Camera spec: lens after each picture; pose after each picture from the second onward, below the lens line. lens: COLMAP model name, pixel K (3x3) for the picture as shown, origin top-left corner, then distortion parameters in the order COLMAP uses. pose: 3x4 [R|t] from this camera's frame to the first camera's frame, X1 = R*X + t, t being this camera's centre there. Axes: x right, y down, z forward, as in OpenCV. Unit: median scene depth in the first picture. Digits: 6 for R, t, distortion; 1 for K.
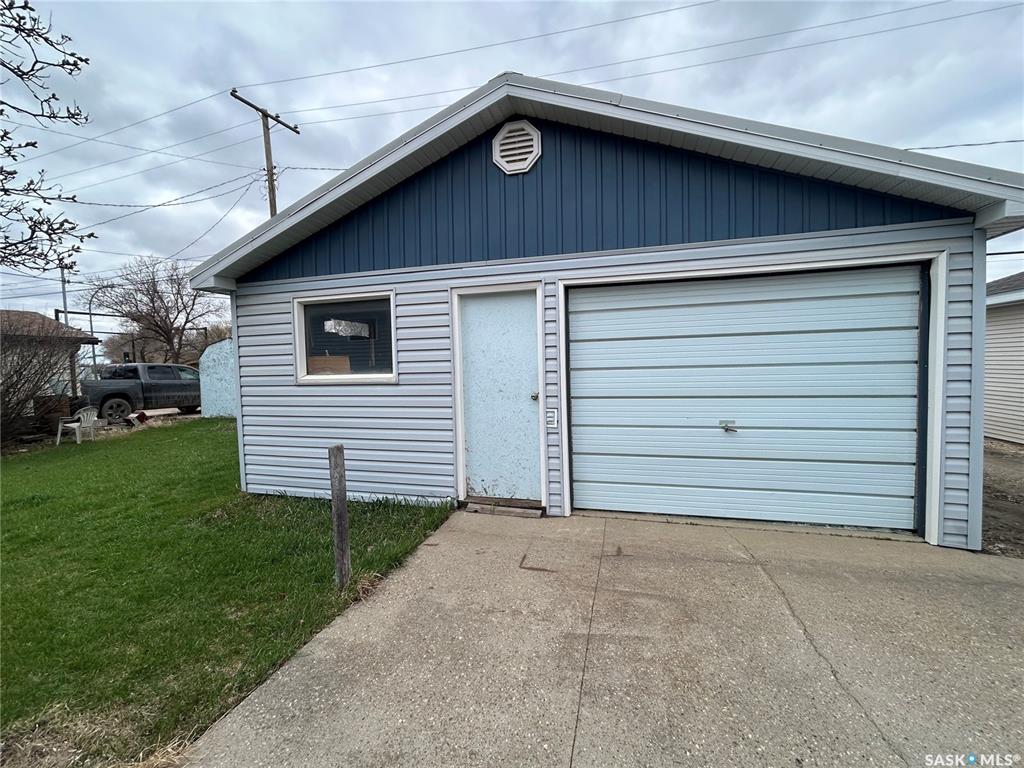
lens RADIAL K [[413.9, 0, 512.7], [0, 413.9, 383.2], [0, 0, 1]] dist [-0.002486, 0.001819]
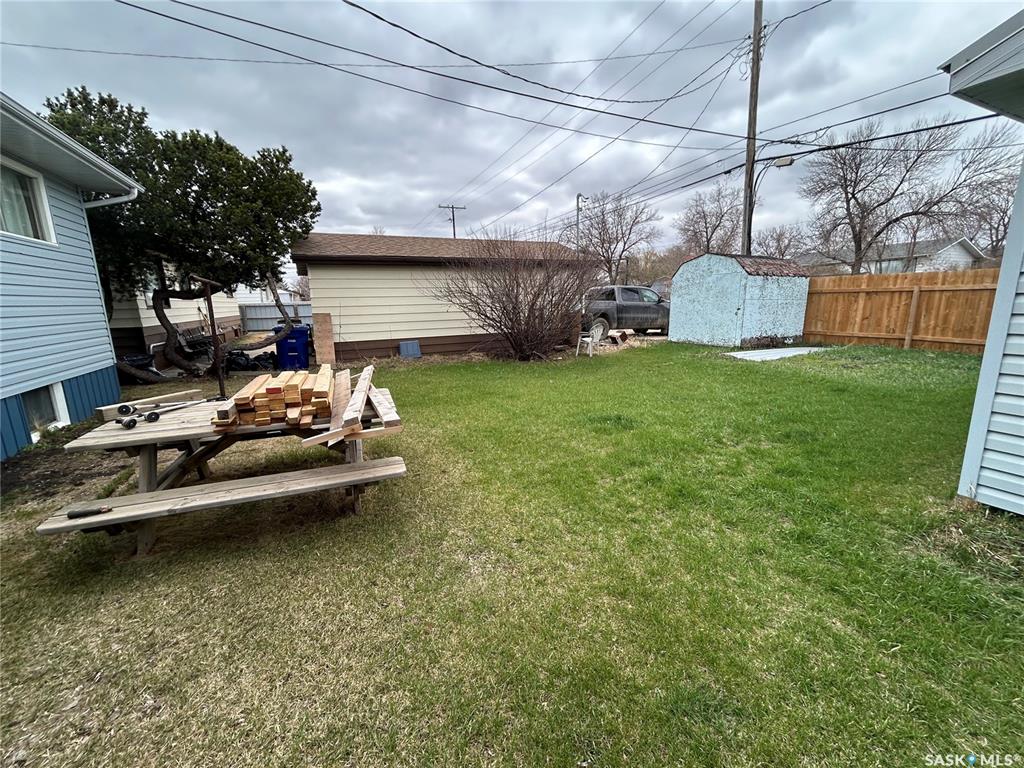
lens RADIAL K [[413.9, 0, 512.5], [0, 413.9, 382.4], [0, 0, 1]] dist [-0.002486, 0.001819]
pose [[0.646337, 0.153729, -0.747406, -0.240662], [-0.025644, 0.983318, 0.180076, 0.013410], [0.762621, -0.097224, 0.639498, 0.084489]]
